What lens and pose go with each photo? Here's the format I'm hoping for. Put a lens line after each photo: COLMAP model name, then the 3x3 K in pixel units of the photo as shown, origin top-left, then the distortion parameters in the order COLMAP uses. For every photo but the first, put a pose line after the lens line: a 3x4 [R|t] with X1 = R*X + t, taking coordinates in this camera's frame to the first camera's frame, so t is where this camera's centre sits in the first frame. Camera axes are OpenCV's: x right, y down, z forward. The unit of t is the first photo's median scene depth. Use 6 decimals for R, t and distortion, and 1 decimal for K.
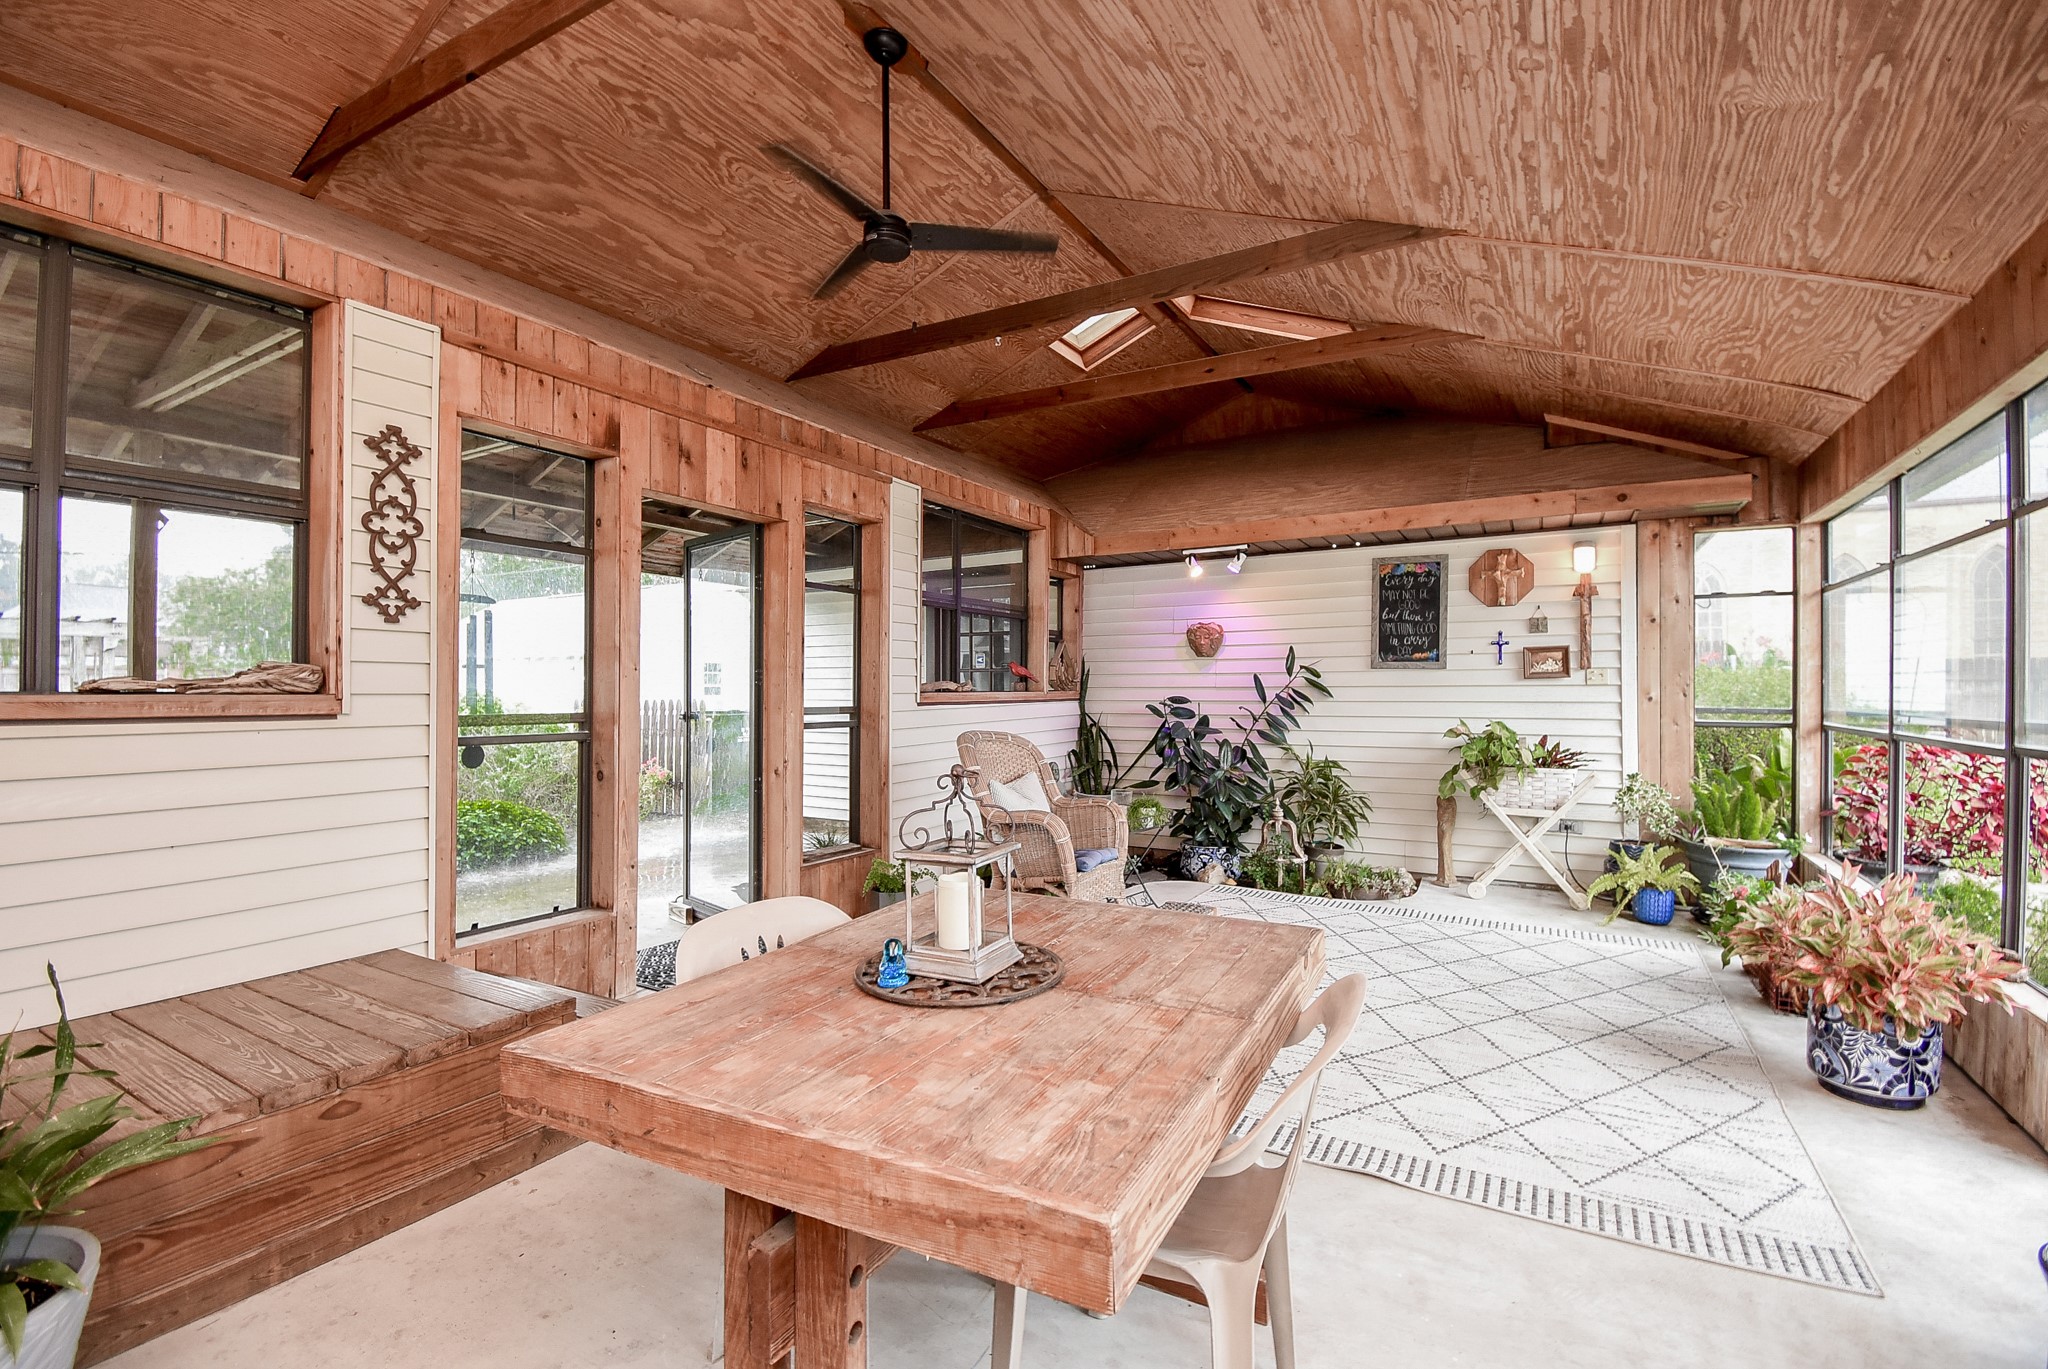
lens RADIAL K [[906.3, 0, 1018.6], [0, 906.3, 688.5], [0, 0, 1]] dist [0.017457, -0.023567]
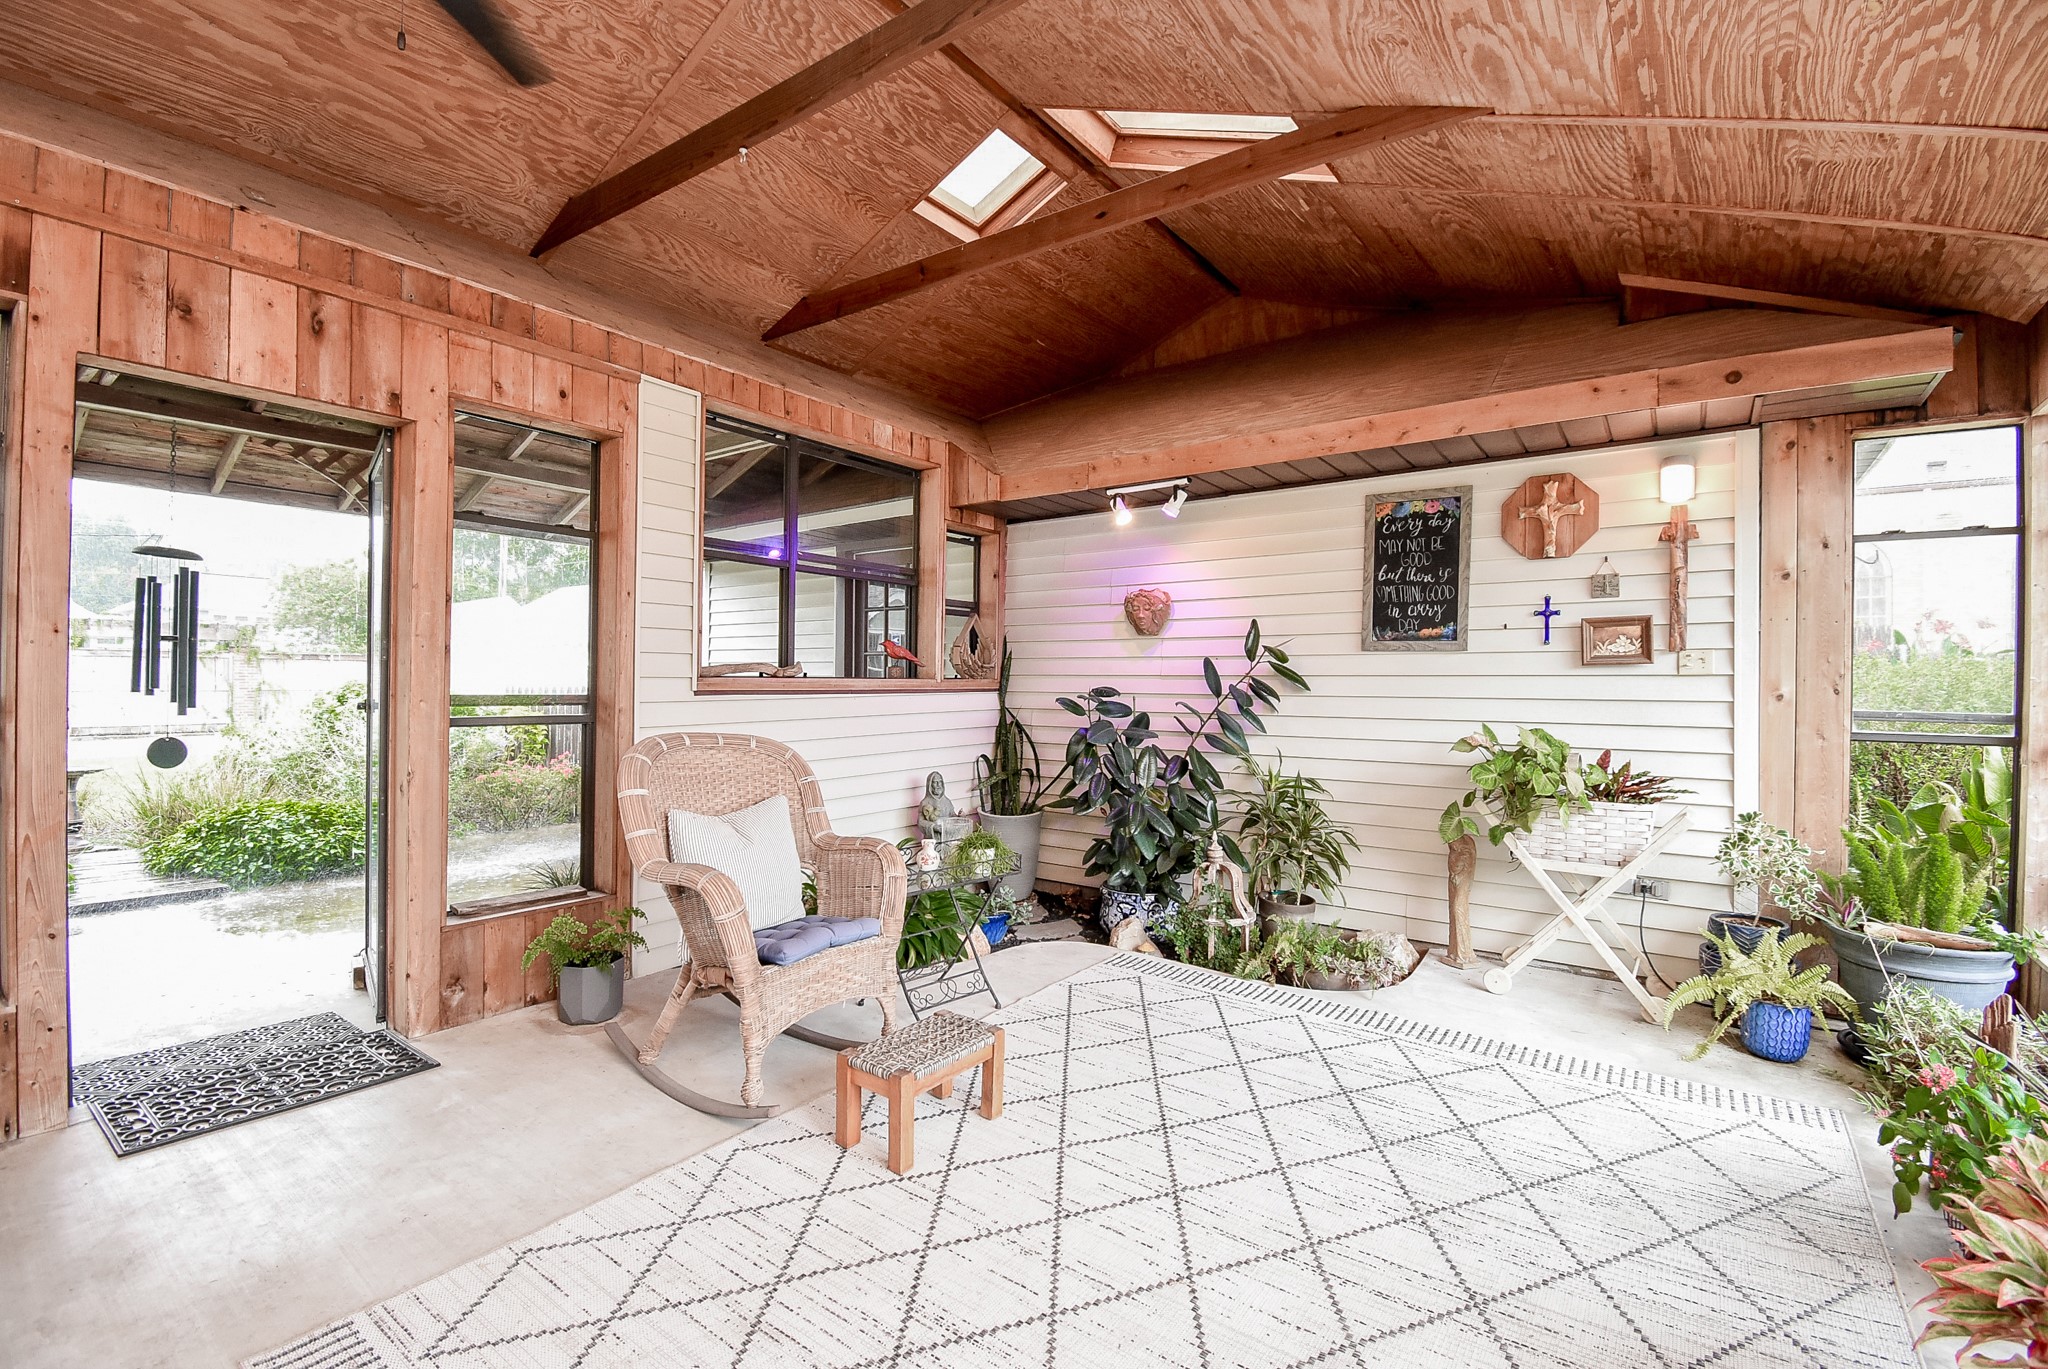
lens RADIAL K [[907.2, 0, 1023.6], [0, 907.2, 685.8], [0, 0, 1]] dist [0.017049, -0.024793]
pose [[0.994845, 0.010349, -0.100882, 0.219283], [-0.009854, 0.999937, 0.005400, 0.004906], [0.100932, -0.004378, 0.994884, 0.296277]]
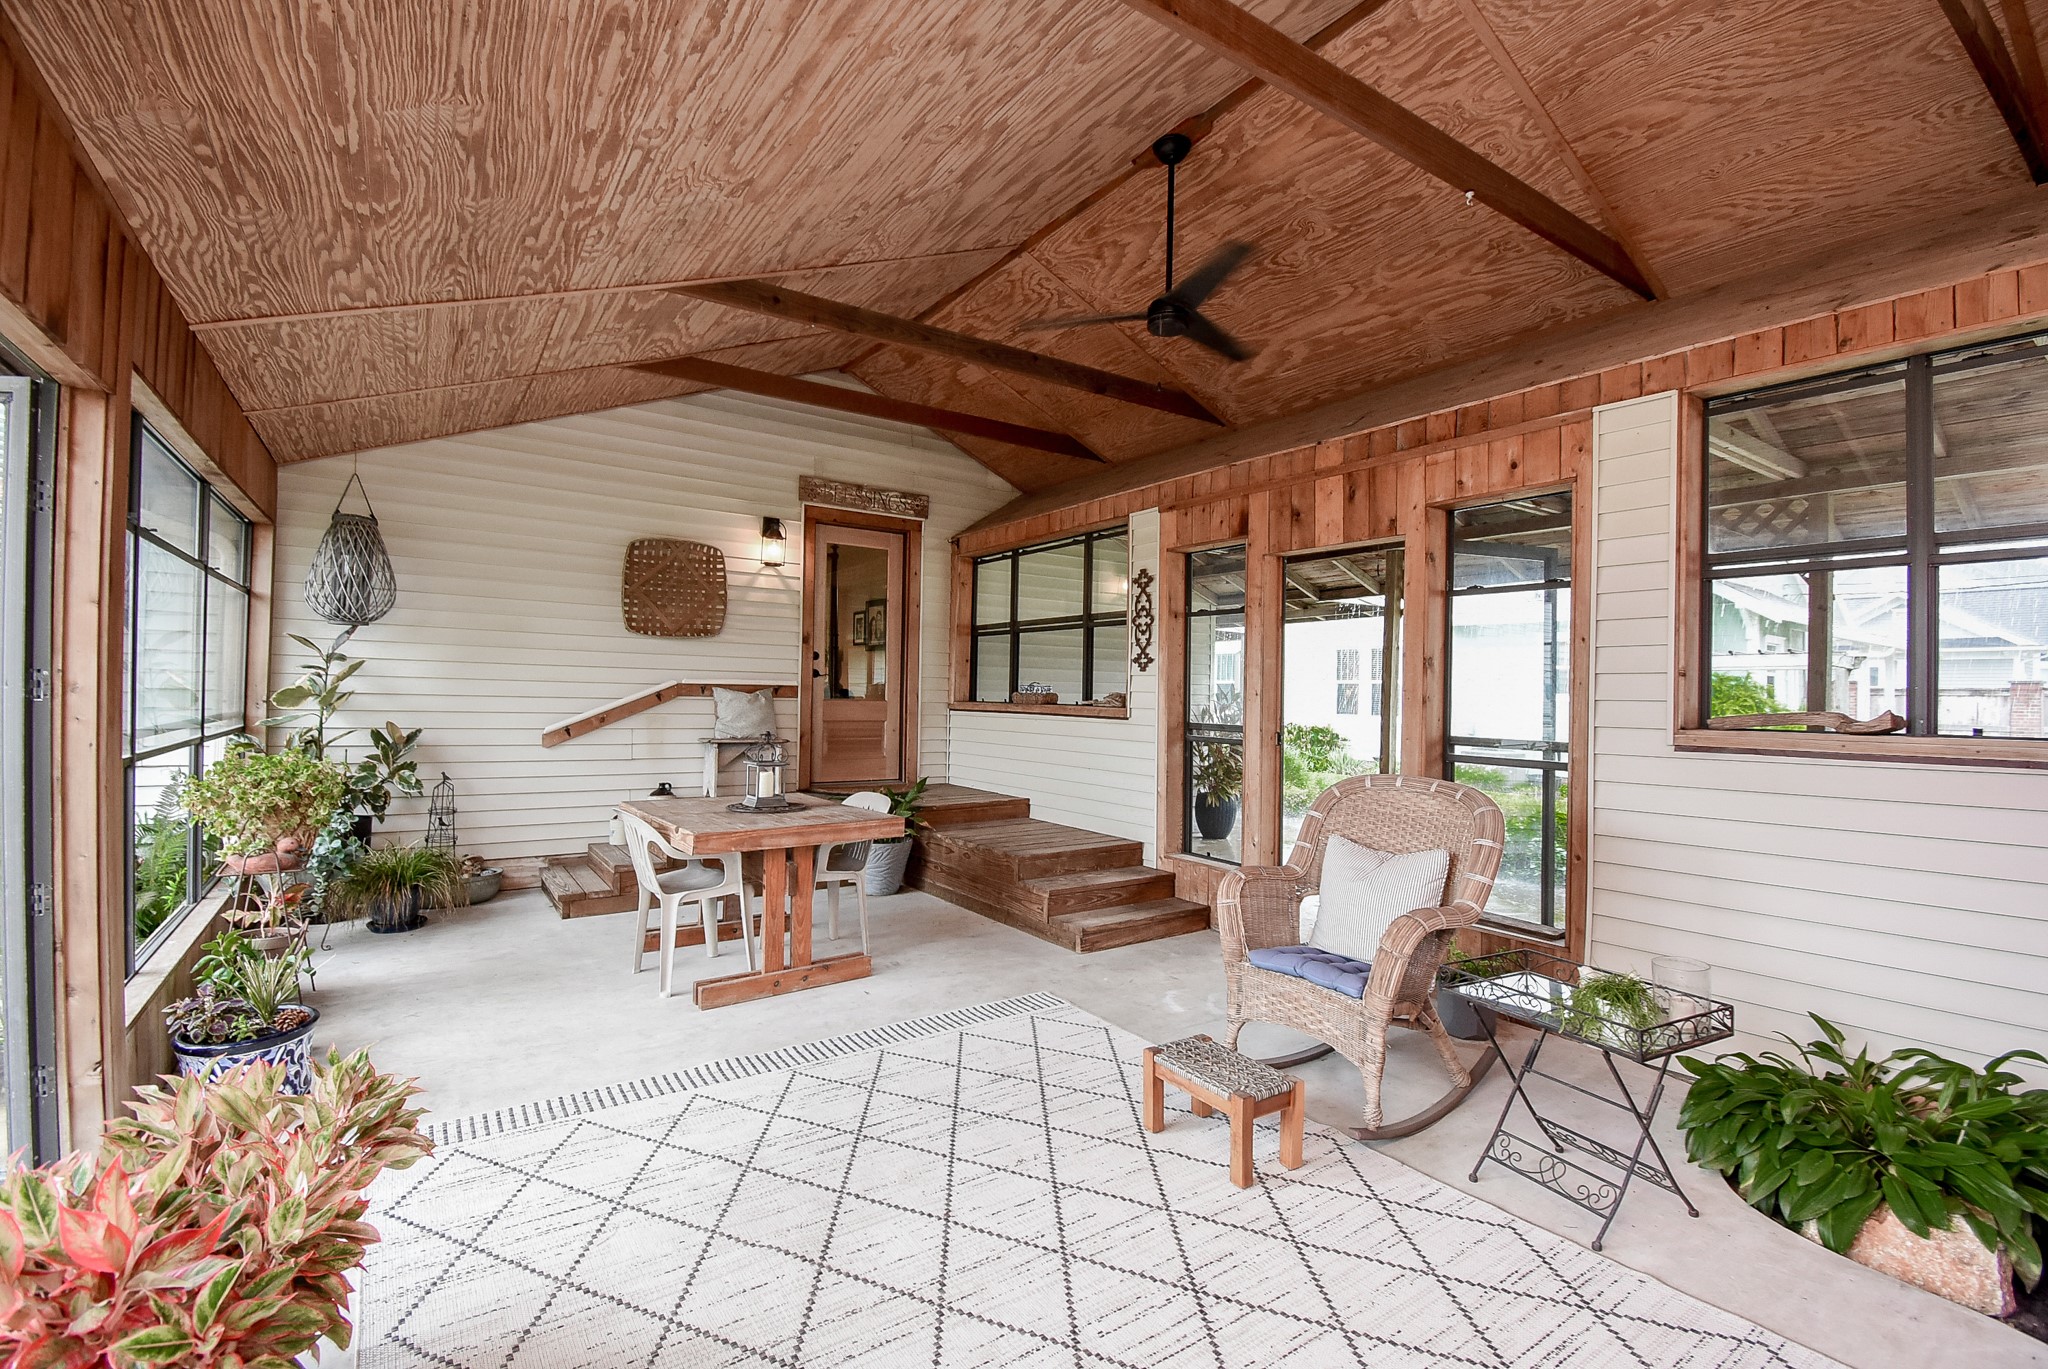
lens RADIAL K [[903.9, 0, 1024.0], [0, 903.9, 684.5], [0, 0, 1]] dist [0.024046, -0.024787]
pose [[-0.424702, -0.013407, -0.905234, 0.610811], [-0.014254, 0.999865, -0.008122, -0.013331], [0.905221, 0.009454, -0.424836, 0.844461]]
